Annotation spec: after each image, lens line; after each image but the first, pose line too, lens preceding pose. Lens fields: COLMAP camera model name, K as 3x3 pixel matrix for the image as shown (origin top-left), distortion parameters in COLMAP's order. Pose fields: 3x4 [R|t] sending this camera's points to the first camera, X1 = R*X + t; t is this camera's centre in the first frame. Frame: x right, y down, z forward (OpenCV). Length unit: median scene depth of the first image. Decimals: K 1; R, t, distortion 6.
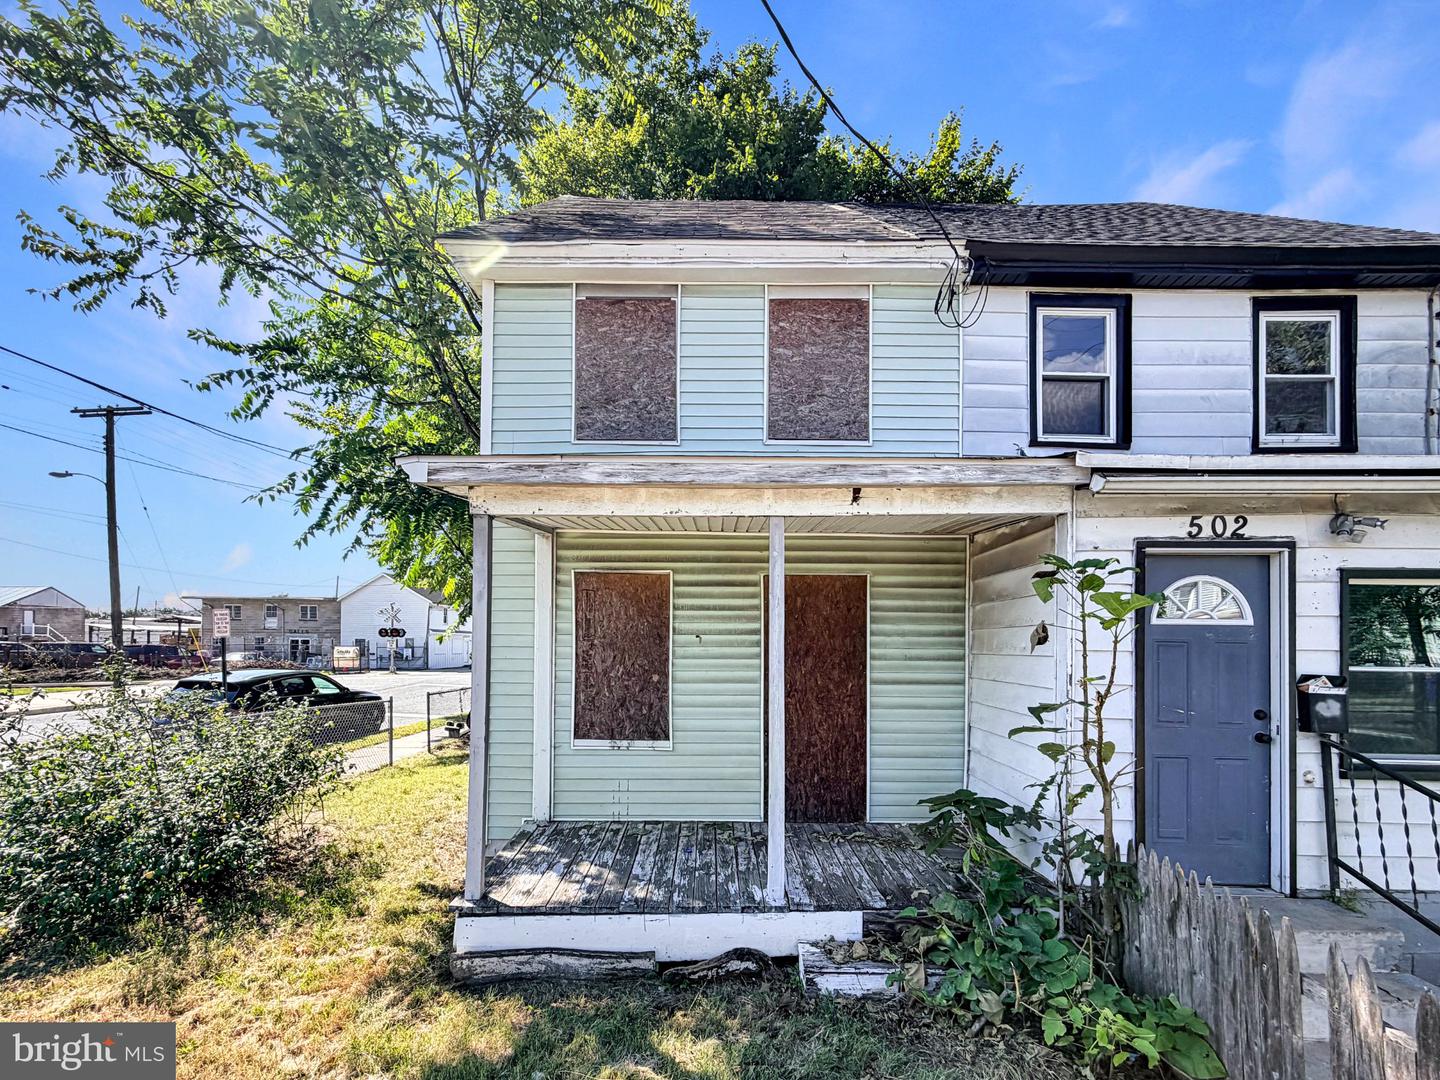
lens RADIAL K [[611.9, 0, 721.2], [0, 611.9, 515.9], [0, 0, 1]] dist [0.000081, -0.000043]
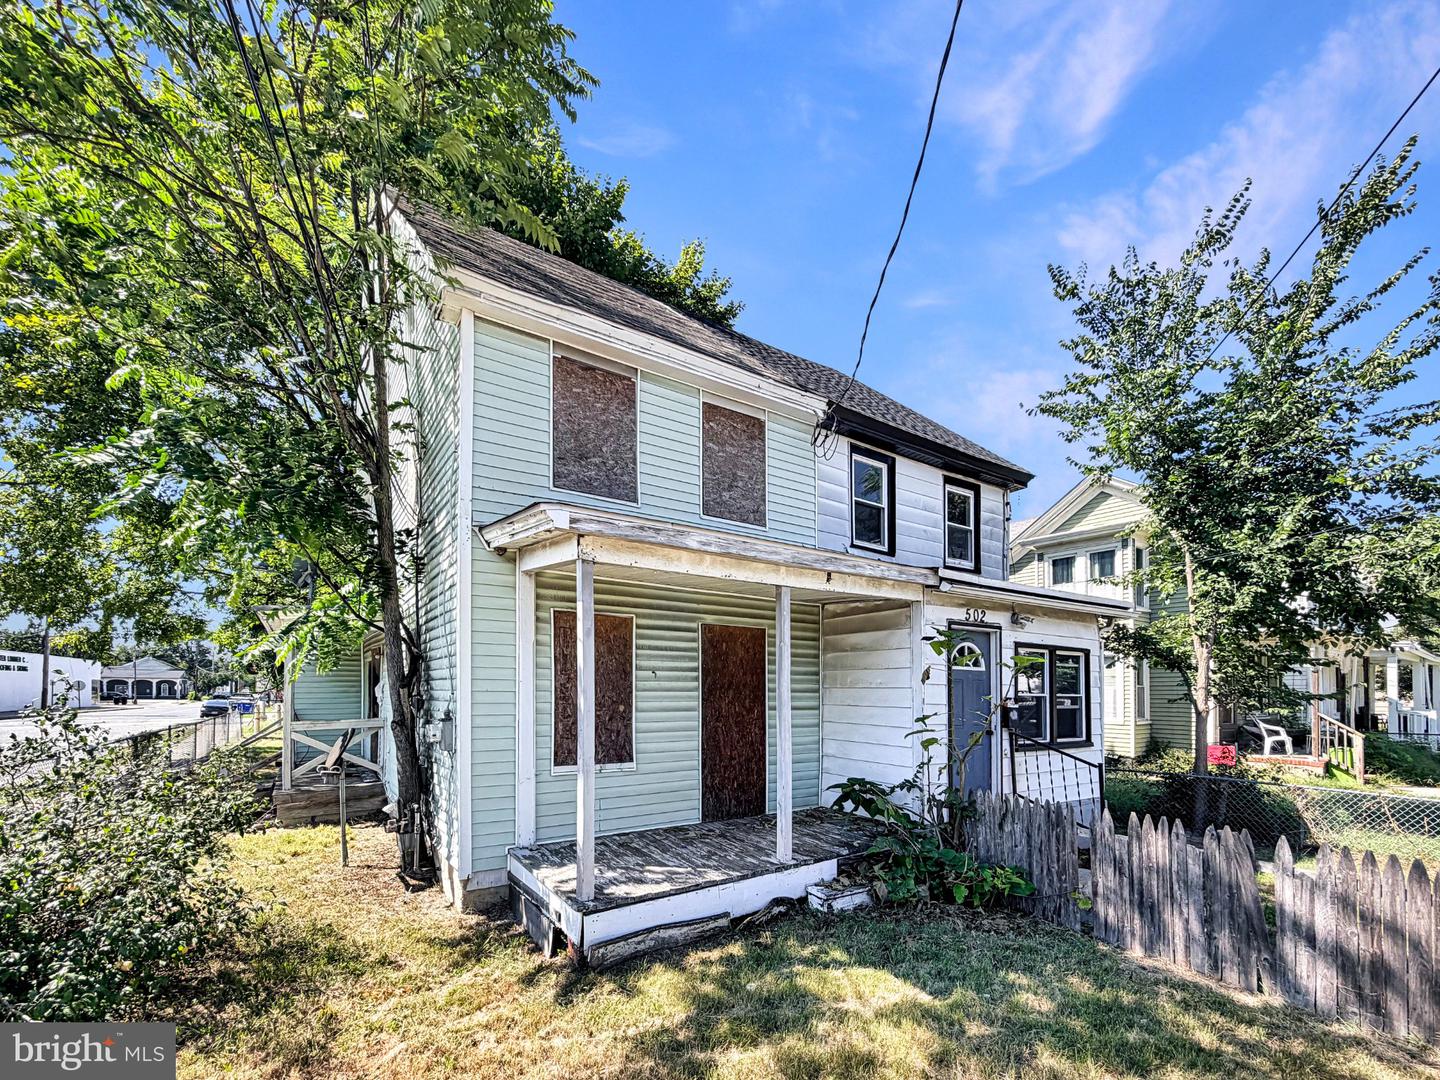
lens RADIAL K [[611.9, 0, 721.2], [0, 611.9, 515.9], [0, 0, 1]] dist [0.000081, -0.000043]
pose [[0.822779, 0.156868, 0.546286, -0.614420], [-0.120599, 0.987456, -0.101914, 0.001379], [-0.555420, 0.017971, 0.831376, -0.068625]]
